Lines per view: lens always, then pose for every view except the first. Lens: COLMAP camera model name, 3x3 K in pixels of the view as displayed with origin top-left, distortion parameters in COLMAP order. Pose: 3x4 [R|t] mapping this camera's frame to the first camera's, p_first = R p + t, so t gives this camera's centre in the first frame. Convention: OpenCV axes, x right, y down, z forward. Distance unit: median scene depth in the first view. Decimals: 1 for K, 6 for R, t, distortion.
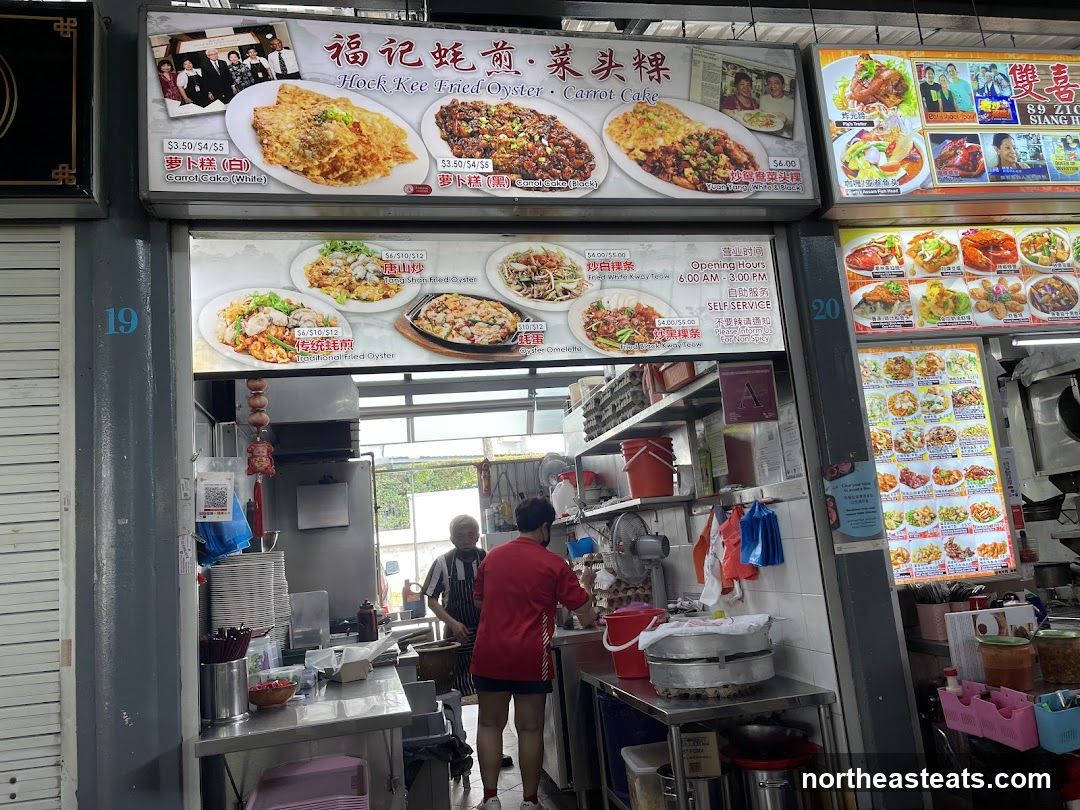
lens RADIAL K [[814.3, 0, 544.1], [0, 814.3, 413.1], [0, 0, 1]] dist [0.064574, -0.075766]
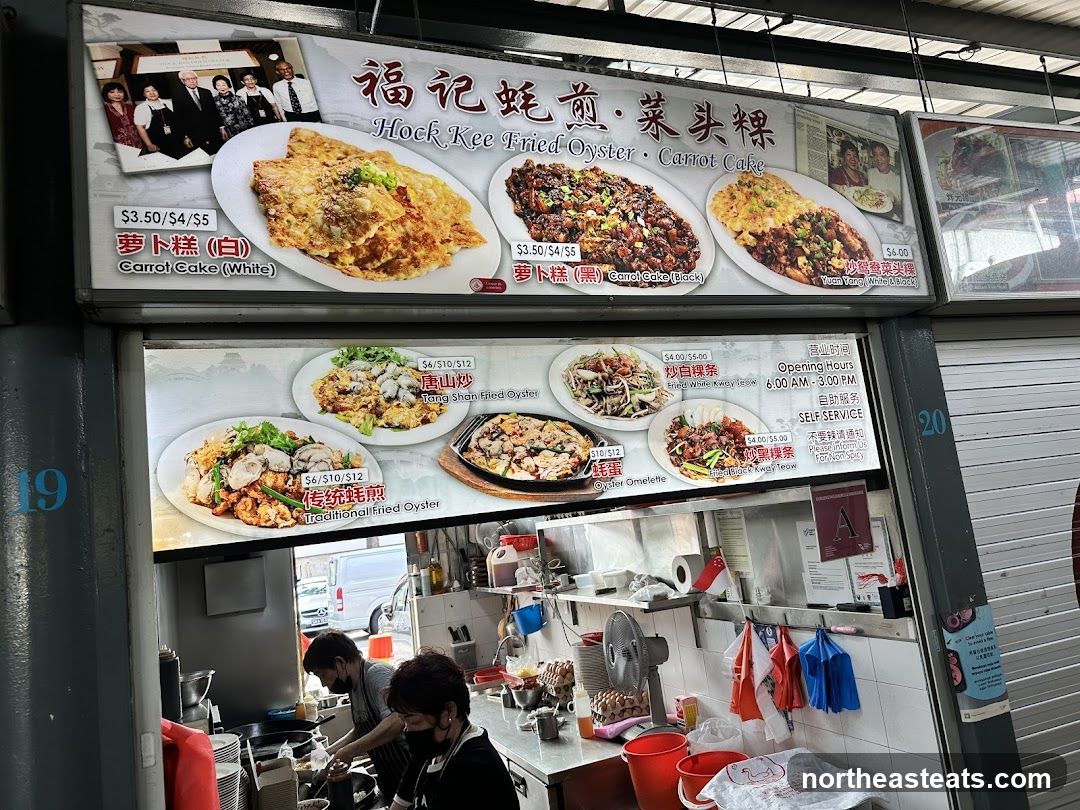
lens RADIAL K [[758.1, 0, 537.4], [0, 758.1, 413.7], [0, 0, 1]] dist [0.053636, -0.064416]
pose [[0.985521, -0.003334, 0.169523, -0.210355], [0.003038, 0.999993, 0.002006, -0.151035], [-0.169528, -0.001462, 0.985524, 0.315107]]
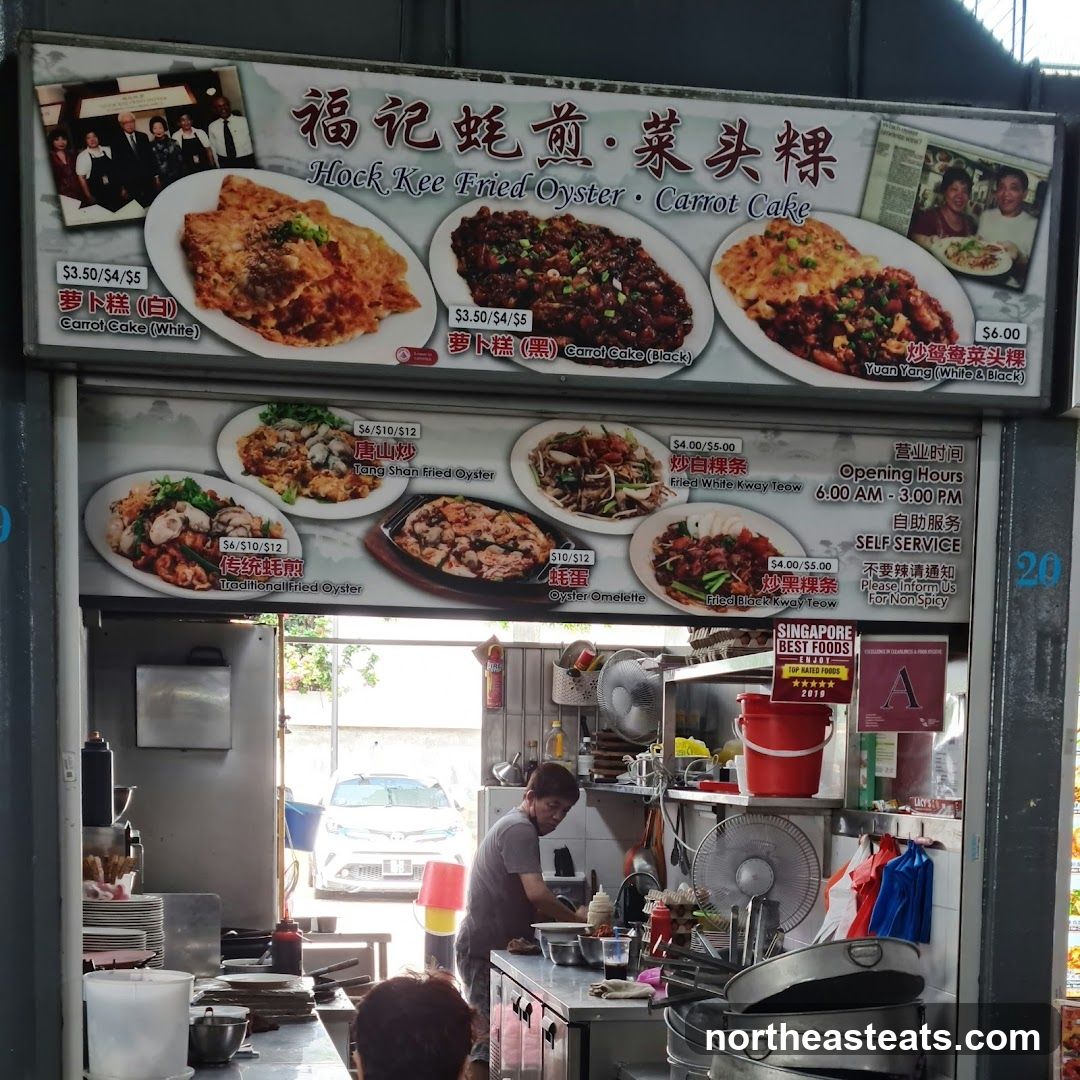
lens RADIAL K [[2142.3, 0, 587.0], [0, 2142.3, 973.9], [0, 0, 1]] dist [0.068091, 0.000000]
pose [[0.993199, 0.114240, -0.022466, 0.076273], [-0.104087, 0.957691, 0.268318, -0.259233], [0.052168, -0.264155, 0.963068, -0.771418]]
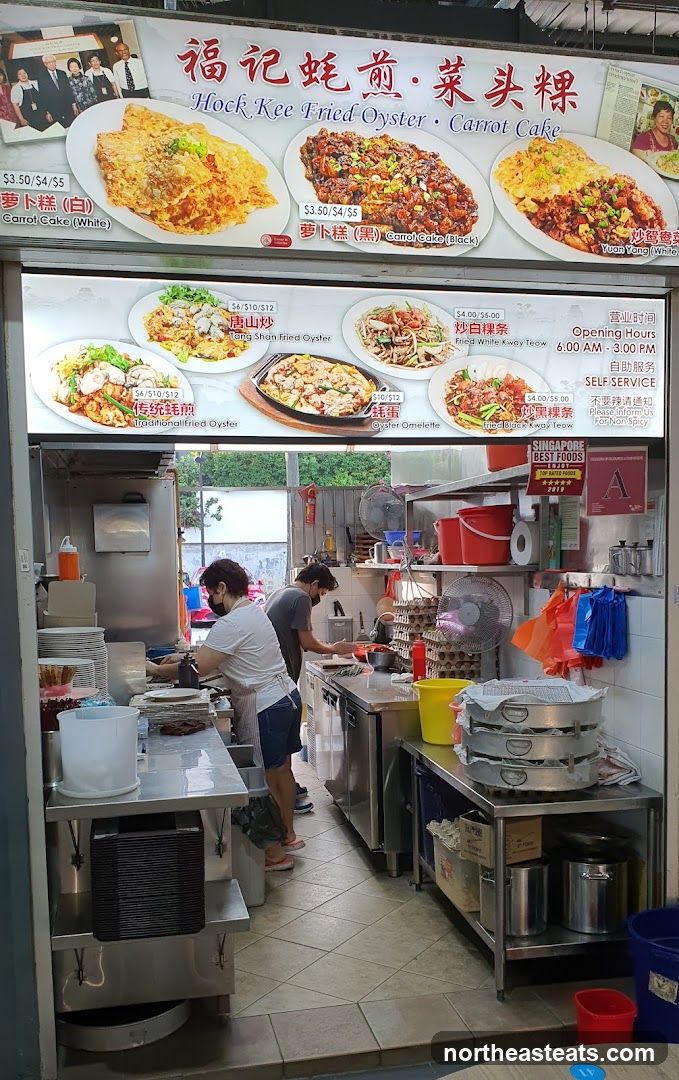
lens RADIAL K [[964.9, 0, 328.6], [0, 964.9, 625.3], [0, 0, 1]] dist [-0.000961, 0.039682]
pose [[0.997093, 0.075047, -0.013134, -0.049571], [-0.069707, 0.968196, 0.240287, -0.117611], [0.030749, -0.238673, 0.970613, -0.104607]]
